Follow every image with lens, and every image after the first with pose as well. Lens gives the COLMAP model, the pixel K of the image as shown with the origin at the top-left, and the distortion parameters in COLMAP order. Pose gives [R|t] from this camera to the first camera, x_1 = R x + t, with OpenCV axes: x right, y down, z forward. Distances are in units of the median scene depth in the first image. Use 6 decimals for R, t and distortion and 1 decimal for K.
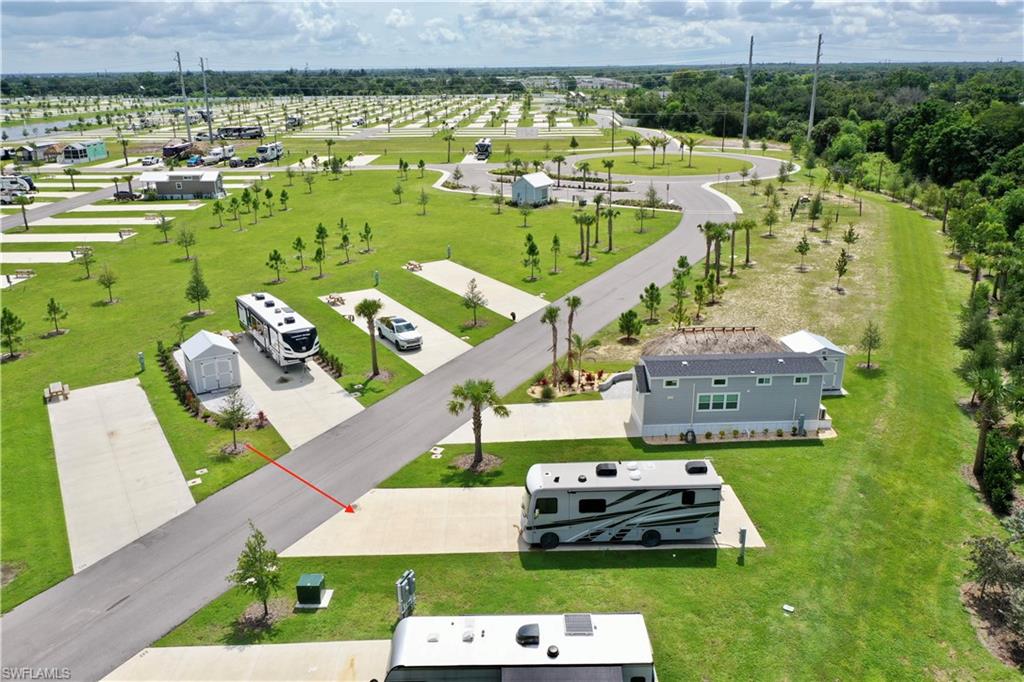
lens RADIAL K [[805.5, 0, 513.5], [0, 805.5, 338.1], [0, 0, 1]] dist [-0.006580, 0.001363]
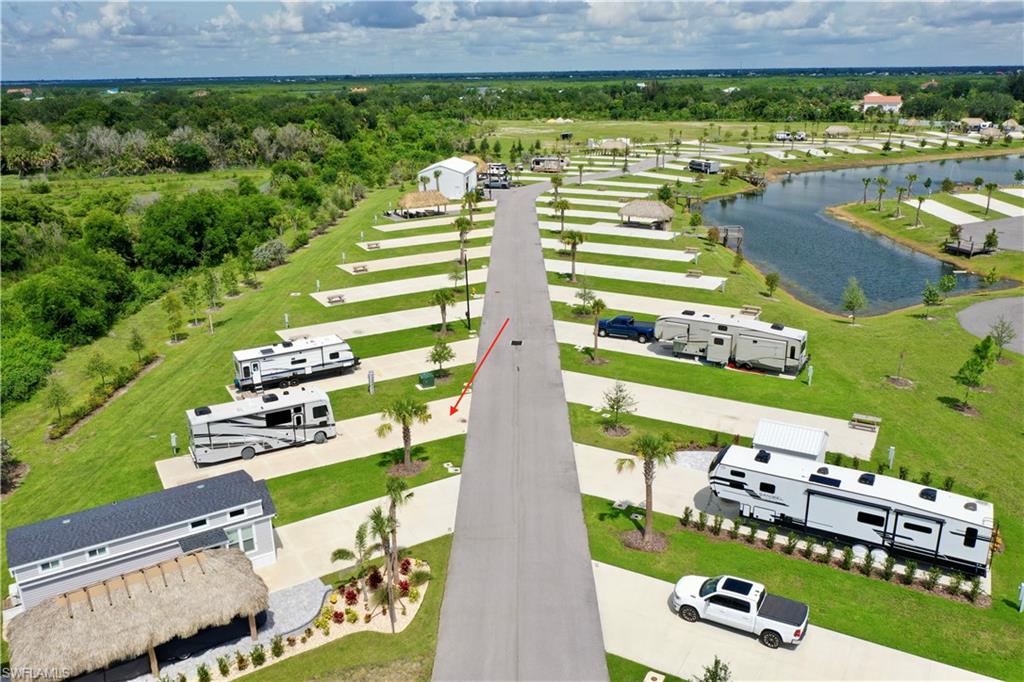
lens RADIAL K [[805.5, 0, 512.9], [0, 805.5, 335.0], [0, 0, 1]] dist [-0.006580, 0.001363]
pose [[-0.877300, 0.170720, -0.448553, 0.274265], [-0.131254, 0.813626, 0.566379, -0.599956], [0.461647, 0.555758, -0.691386, 1.628675]]
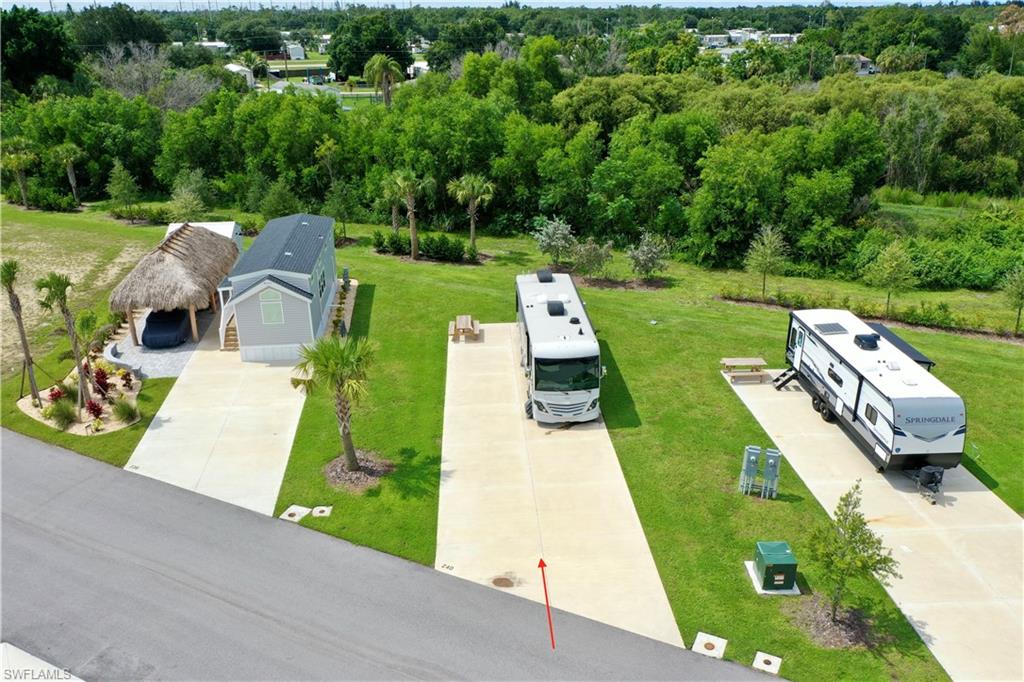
lens RADIAL K [[805.5, 0, 512.2], [0, 805.5, 341.6], [0, 0, 1]] dist [-0.006580, 0.001363]
pose [[-0.050726, -0.370400, 0.927486, -0.545848], [0.324605, 0.872145, 0.366053, -0.108594], [-0.944488, 0.319635, 0.075993, 0.766901]]
